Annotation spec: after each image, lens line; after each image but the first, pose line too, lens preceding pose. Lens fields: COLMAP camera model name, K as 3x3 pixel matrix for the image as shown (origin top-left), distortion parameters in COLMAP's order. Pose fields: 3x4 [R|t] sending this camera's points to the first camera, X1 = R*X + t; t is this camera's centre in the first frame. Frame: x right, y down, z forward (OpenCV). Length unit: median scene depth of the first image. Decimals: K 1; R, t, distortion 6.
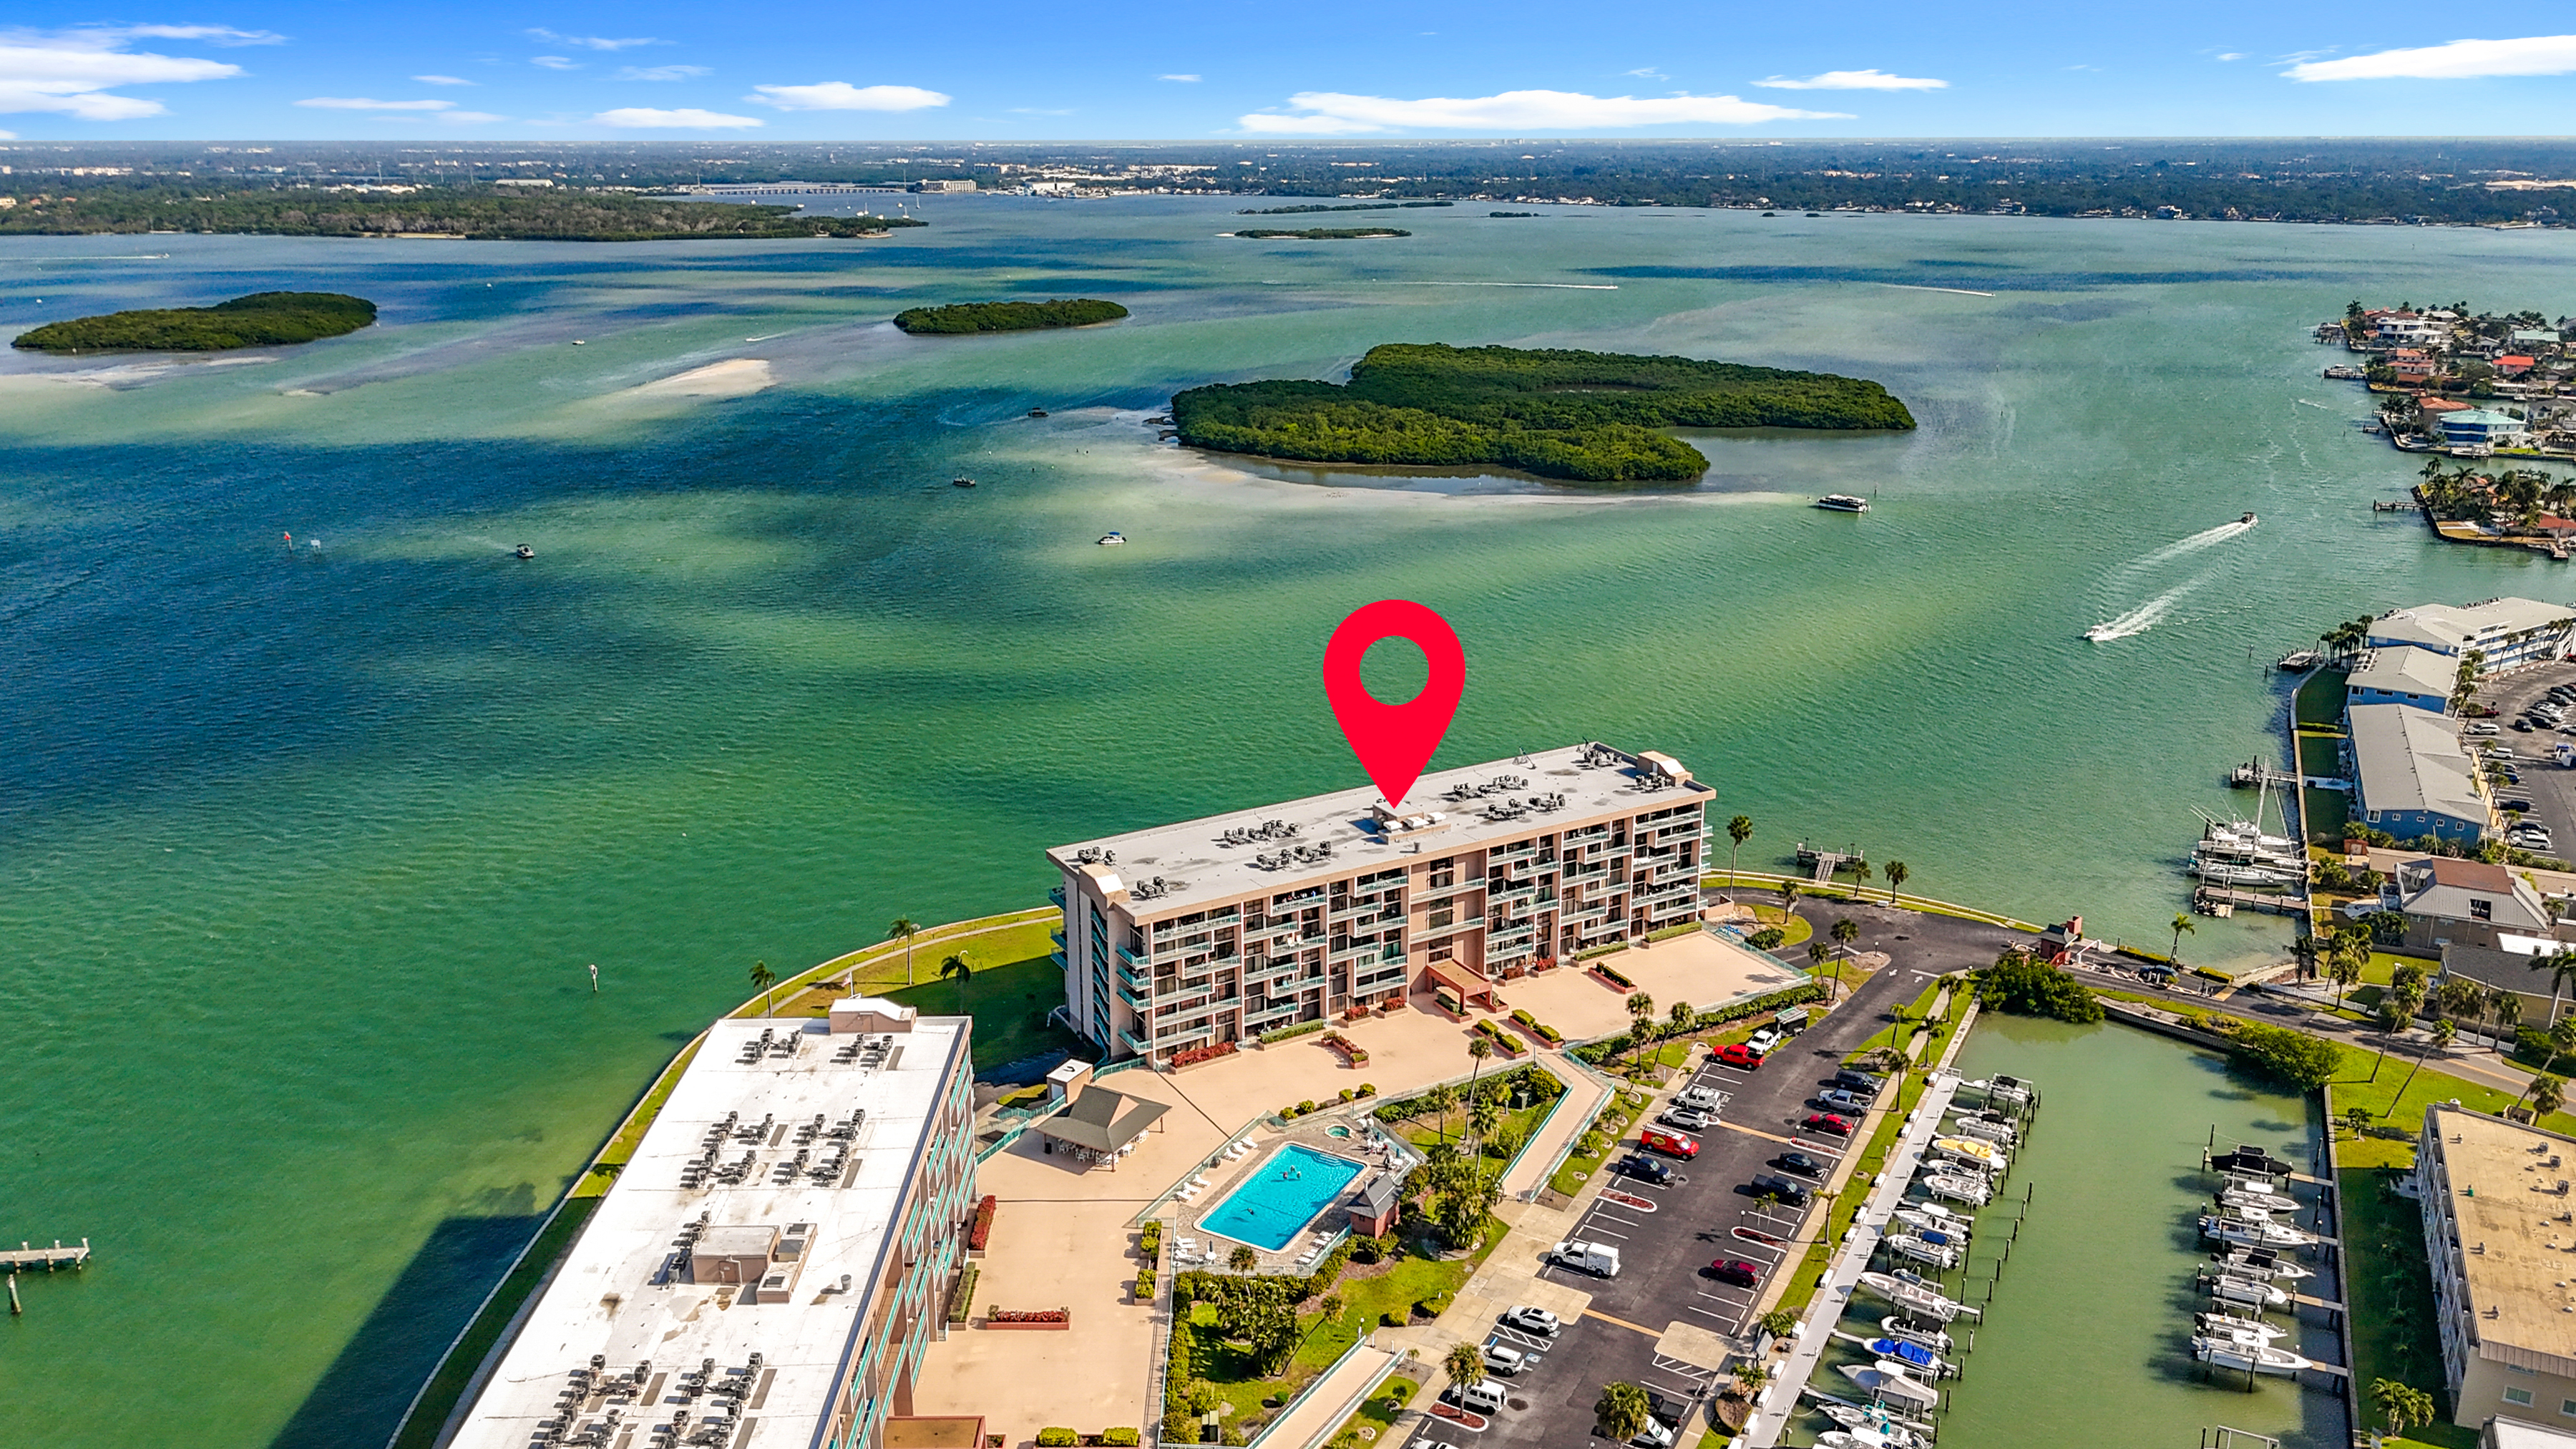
lens RADIAL K [[1882.0, 0, 1288.8], [0, 1882.0, 769.3], [0, 0, 1]] dist [0.074474, -0.094638]
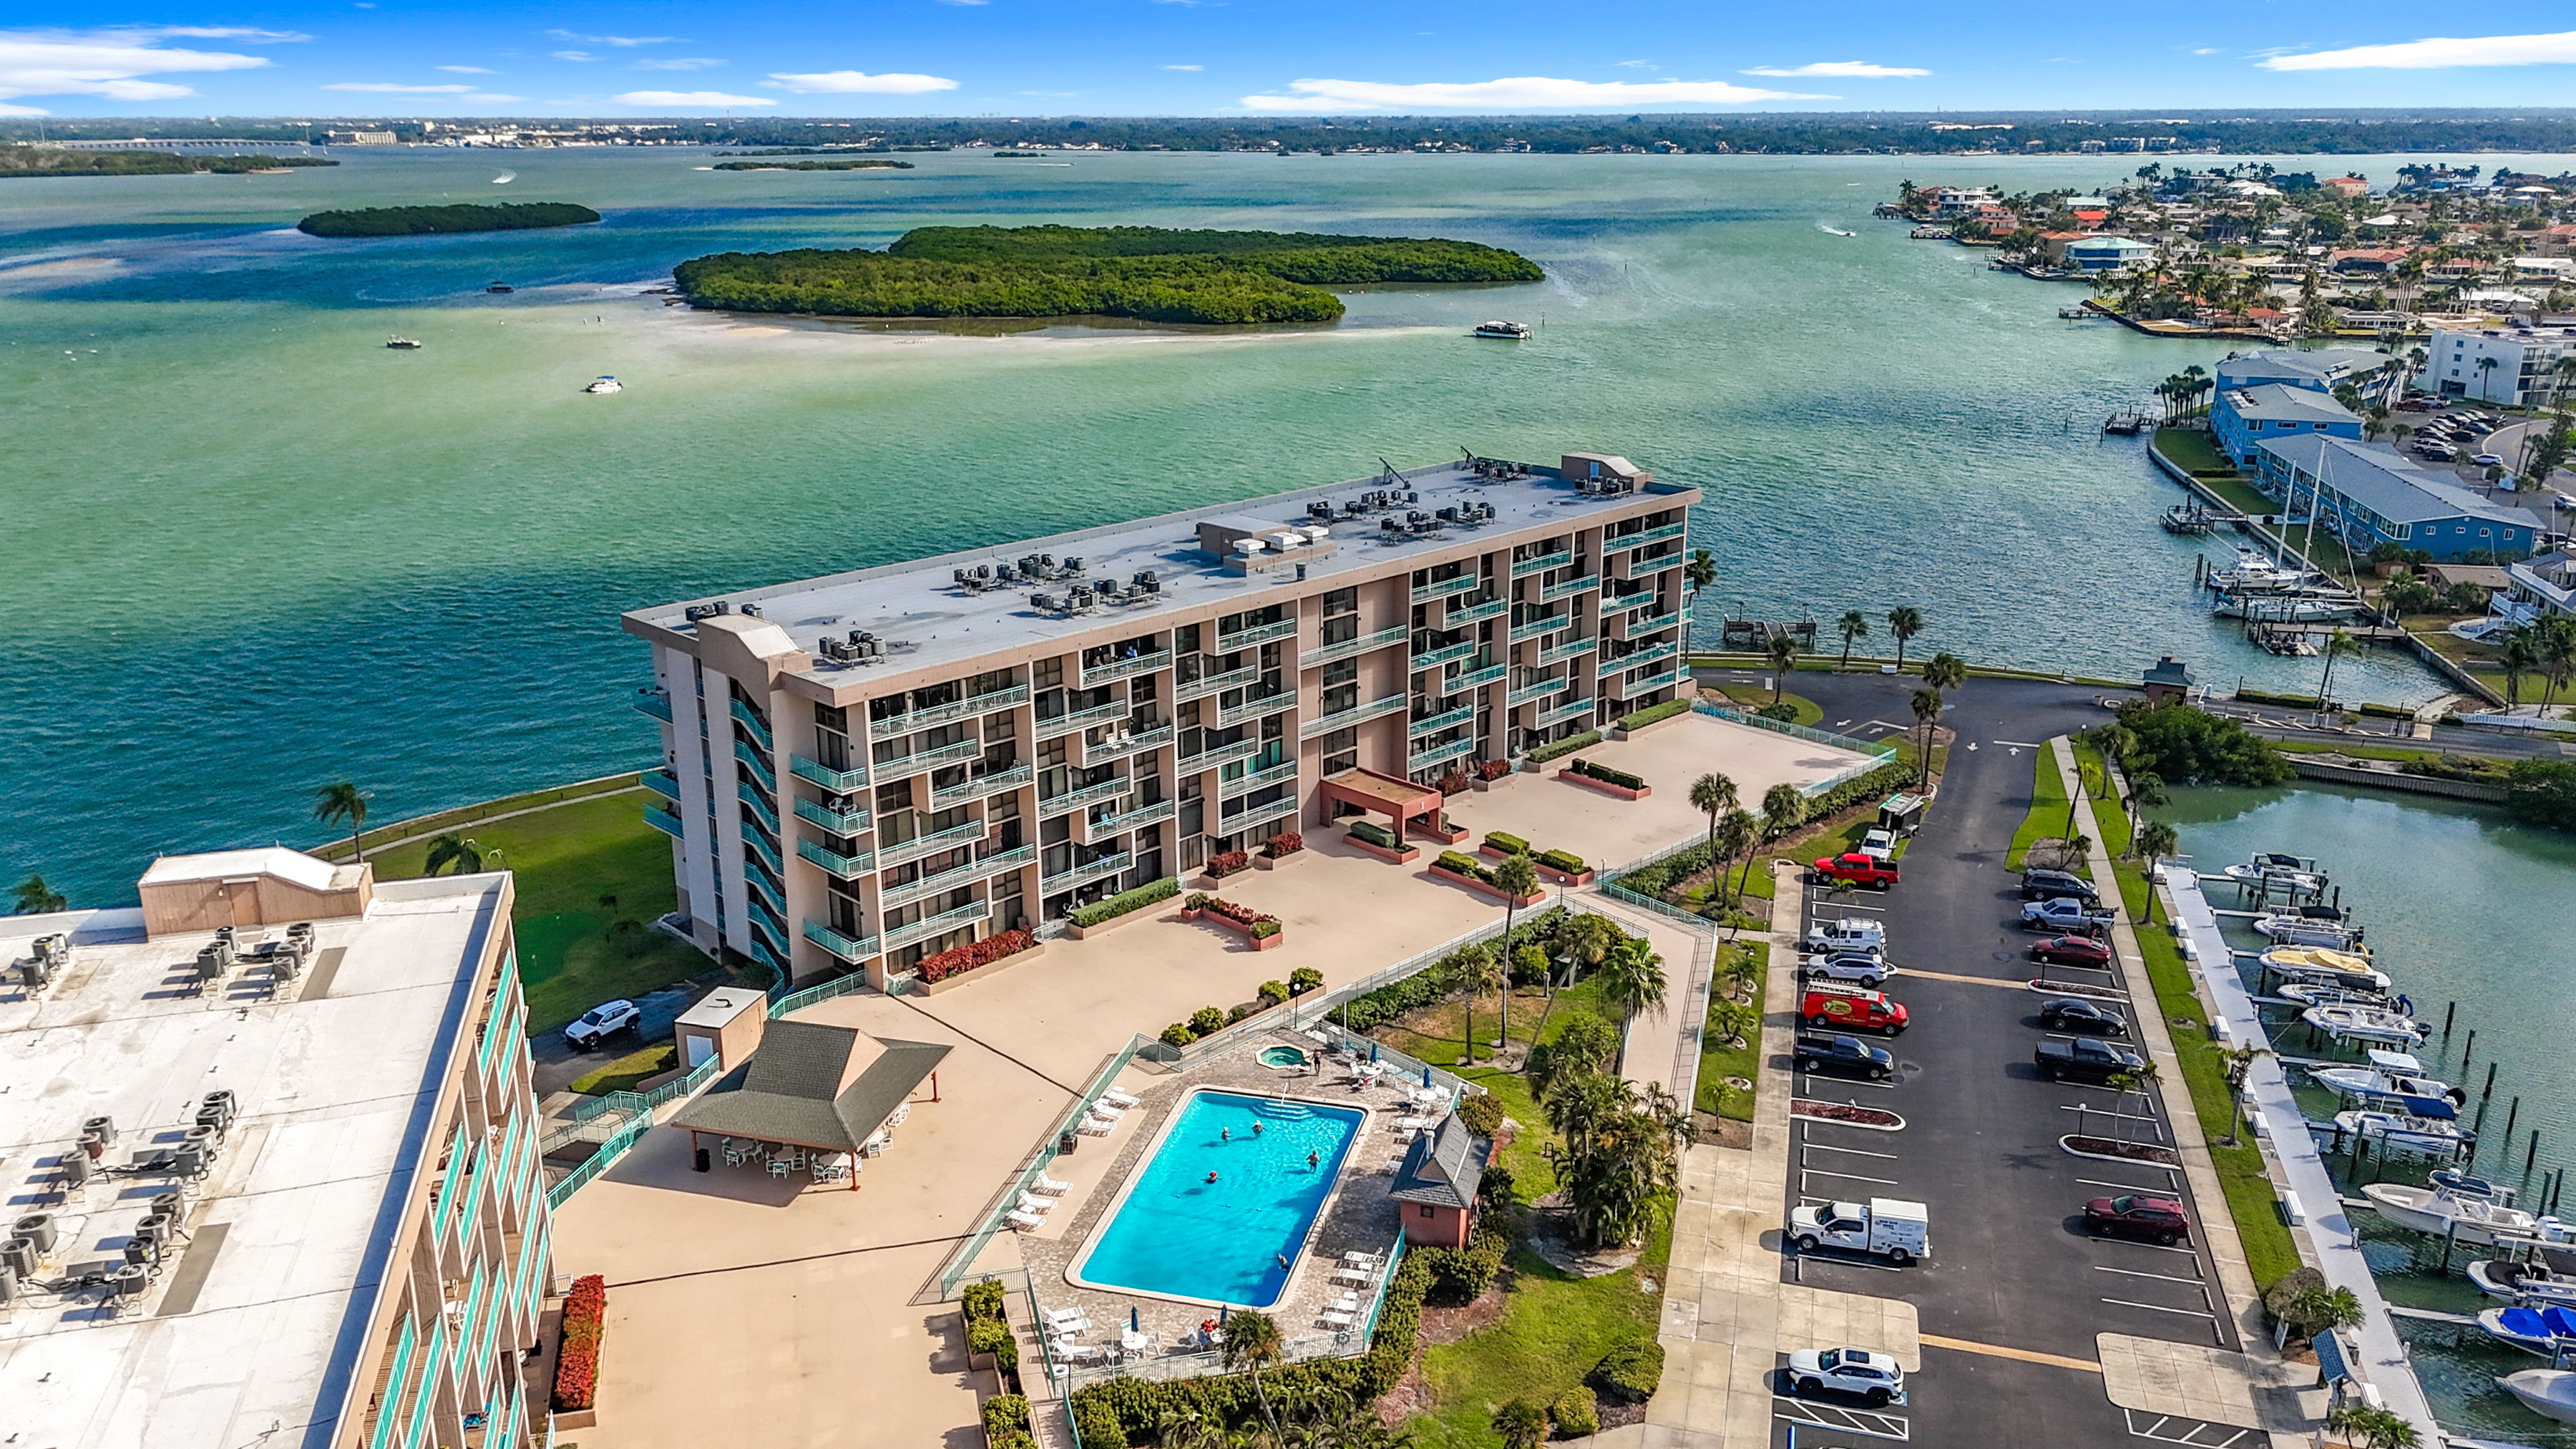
lens RADIAL K [[1935.5, 0, 1275.3], [0, 1935.5, 763.1], [0, 0, 1]] dist [0.067847, -0.079824]
pose [[0.969208, -0.079561, 0.233034, -0.087257], [0.079740, 0.996778, 0.008668, 0.100401], [-0.232973, 0.010181, 0.972430, 0.453837]]
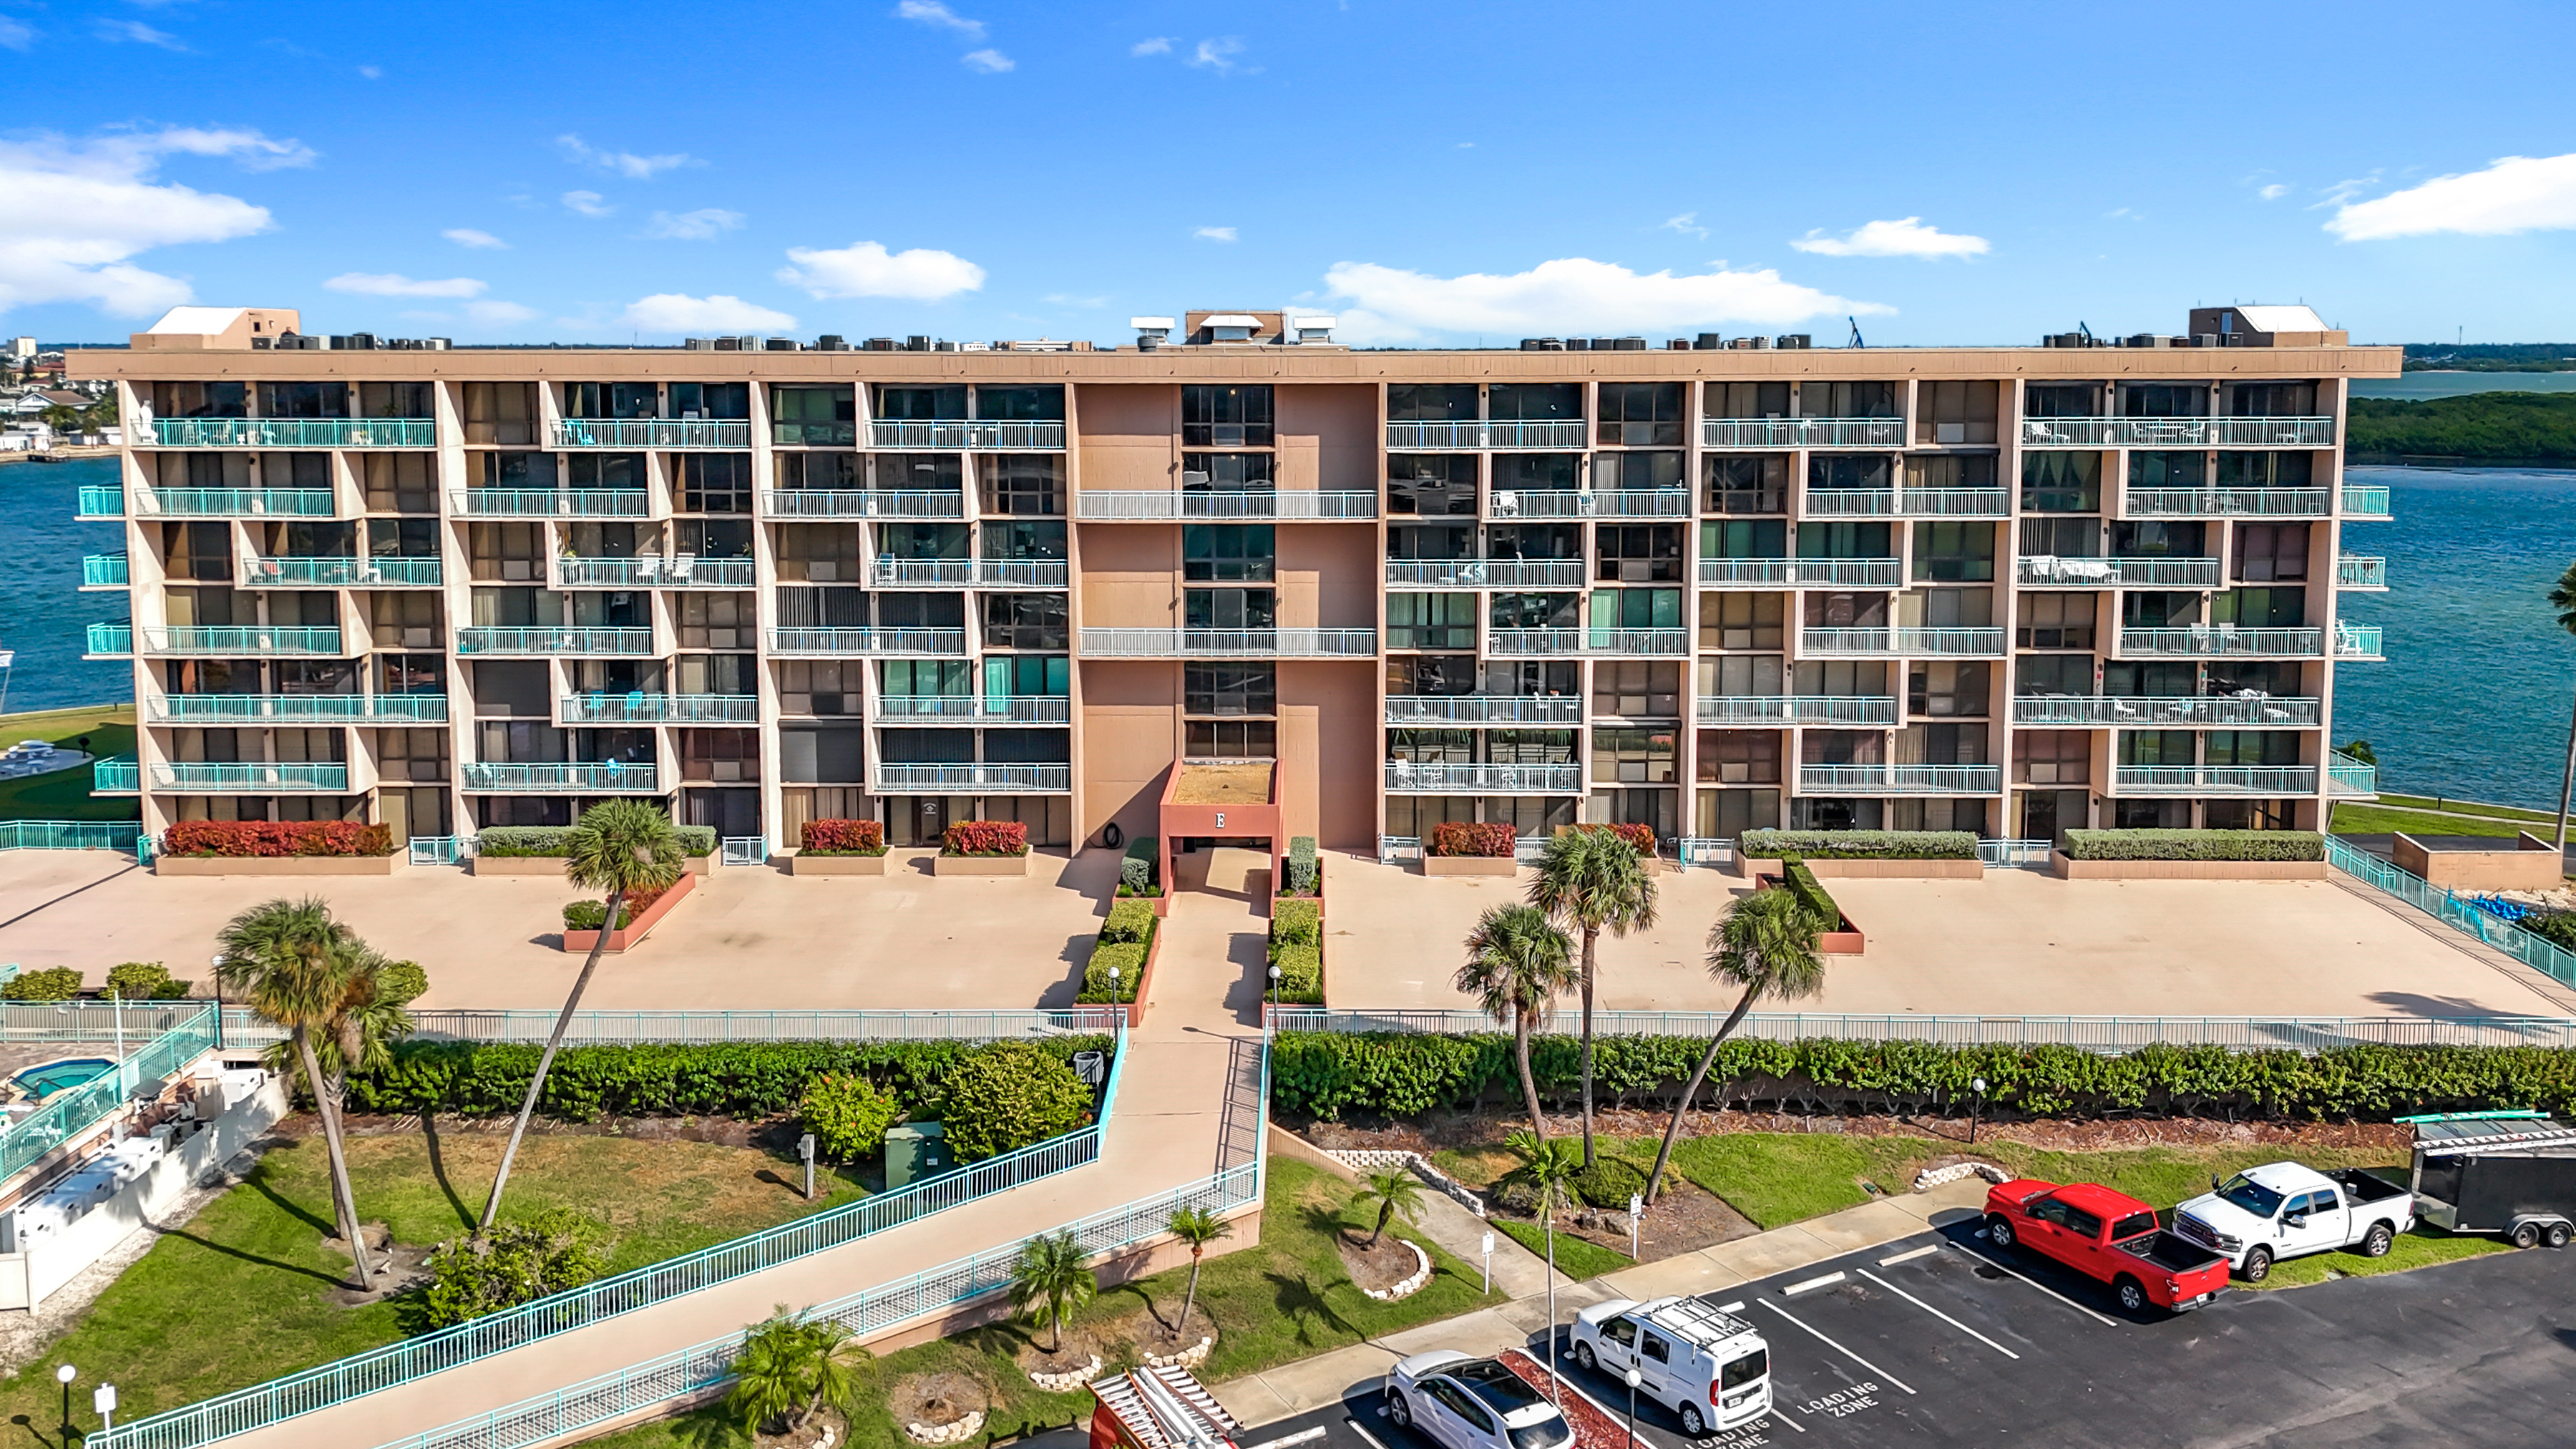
lens RADIAL K [[2039.9, 0, 1292.3], [0, 2039.9, 602.0], [0, 0, 1]] dist [0.013048, -0.001047]
pose [[0.855573, 0.067573, -0.513253, 0.280439], [-0.166008, 0.974898, -0.148377, 0.136424], [0.490343, 0.212151, 0.845314, 0.786278]]
